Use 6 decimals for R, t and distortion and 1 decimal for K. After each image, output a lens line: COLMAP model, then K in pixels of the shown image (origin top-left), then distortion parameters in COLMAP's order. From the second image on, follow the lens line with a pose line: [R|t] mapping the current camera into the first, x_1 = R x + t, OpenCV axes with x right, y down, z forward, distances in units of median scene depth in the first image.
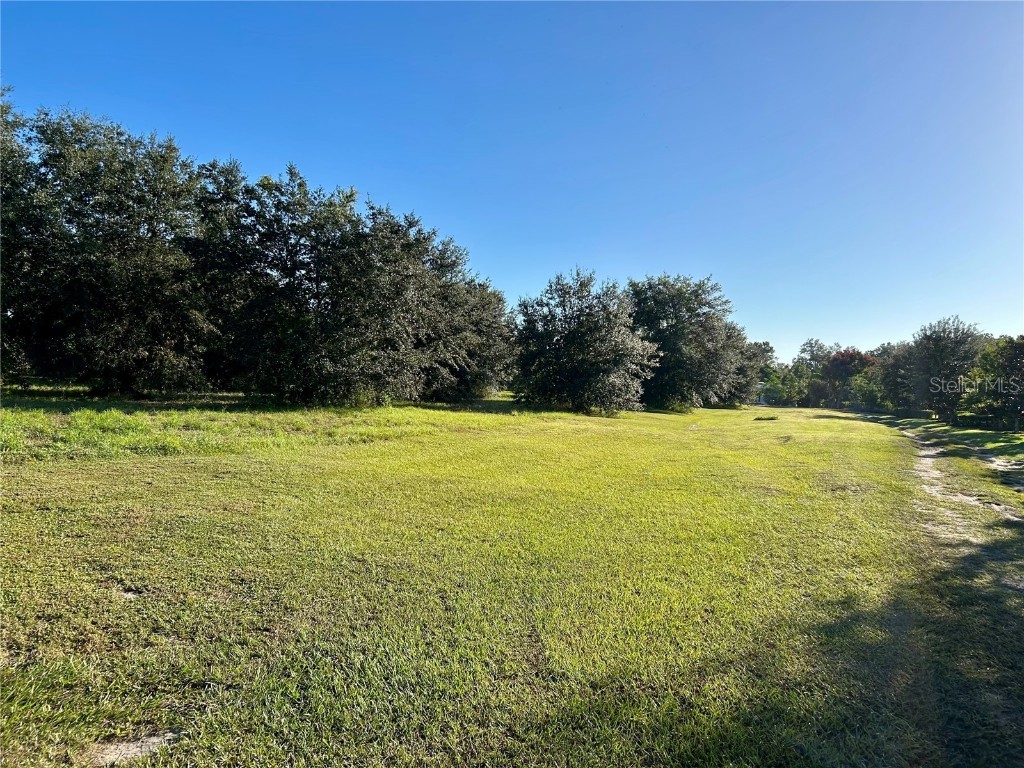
lens RADIAL K [[767.1, 0, 511.8], [0, 767.1, 380.2], [0, 0, 1]] dist [0.060571, -0.059373]
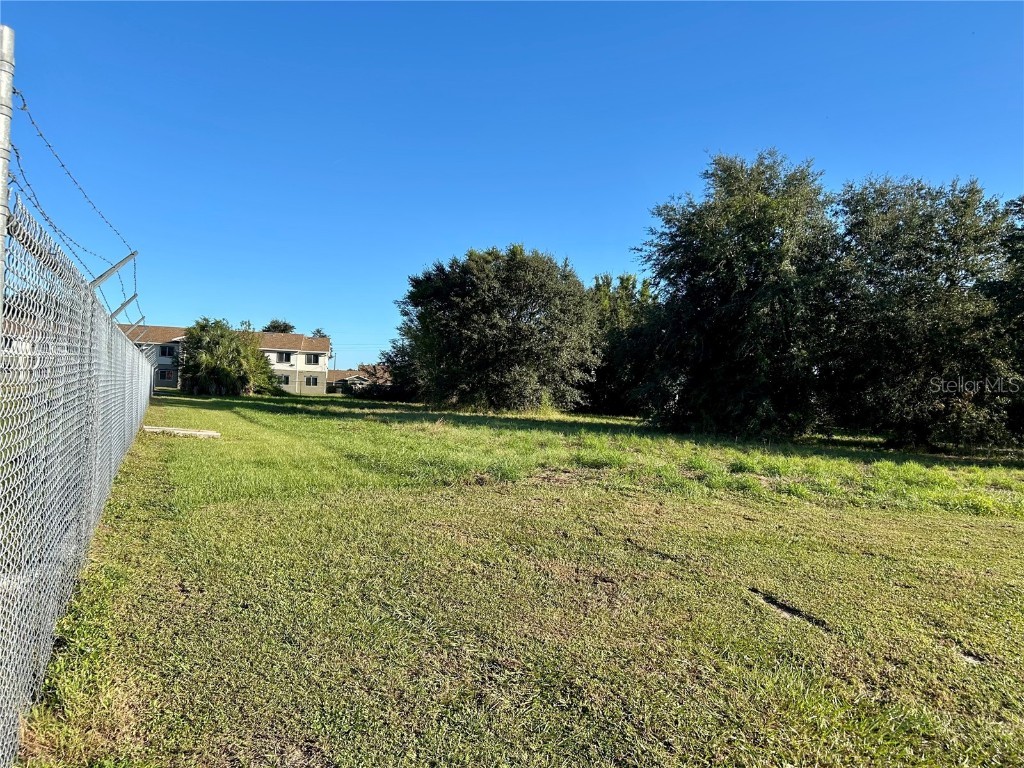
lens RADIAL K [[767.1, 0, 515.8], [0, 767.1, 386.0], [0, 0, 1]] dist [0.060571, -0.059373]
pose [[0.593626, -0.025246, -0.804345, -0.008692], [-0.022230, 0.998612, -0.047749, -0.001131], [0.804434, 0.046226, 0.592241, -0.010541]]
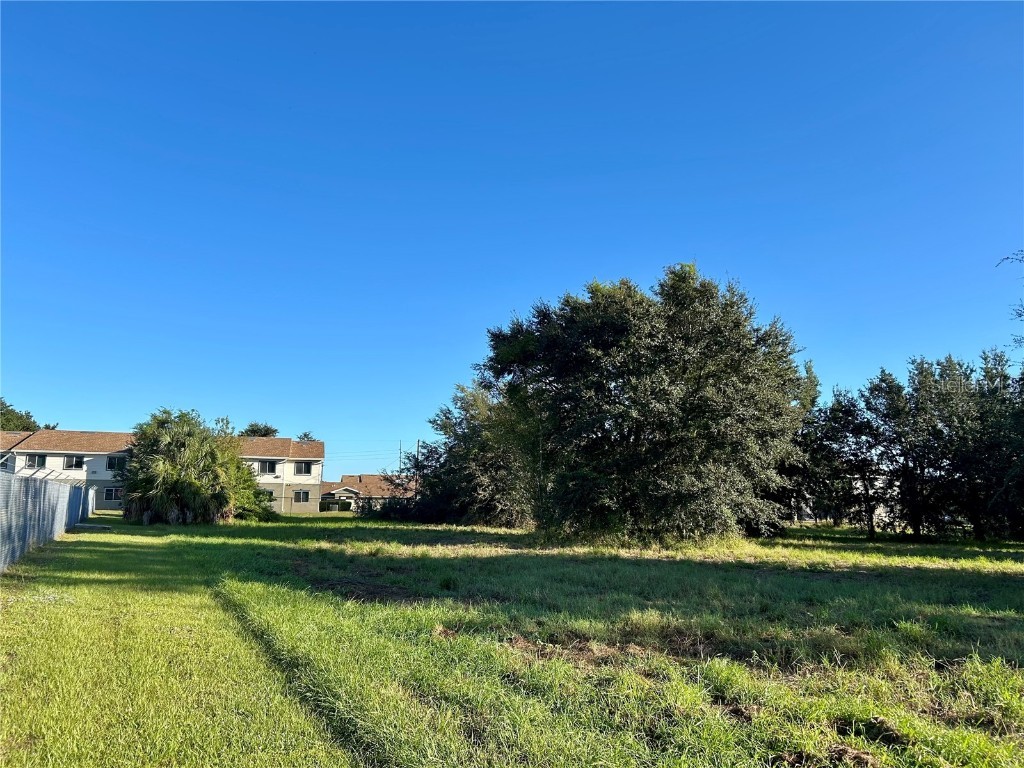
lens RADIAL K [[767.1, 0, 508.8], [0, 767.1, 385.2], [0, 0, 1]] dist [0.060571, -0.059373]
pose [[0.616015, -0.150785, -0.773169, -0.591156], [0.006707, 0.982477, -0.186261, -0.033859], [0.787706, 0.109553, 0.606232, 0.146700]]
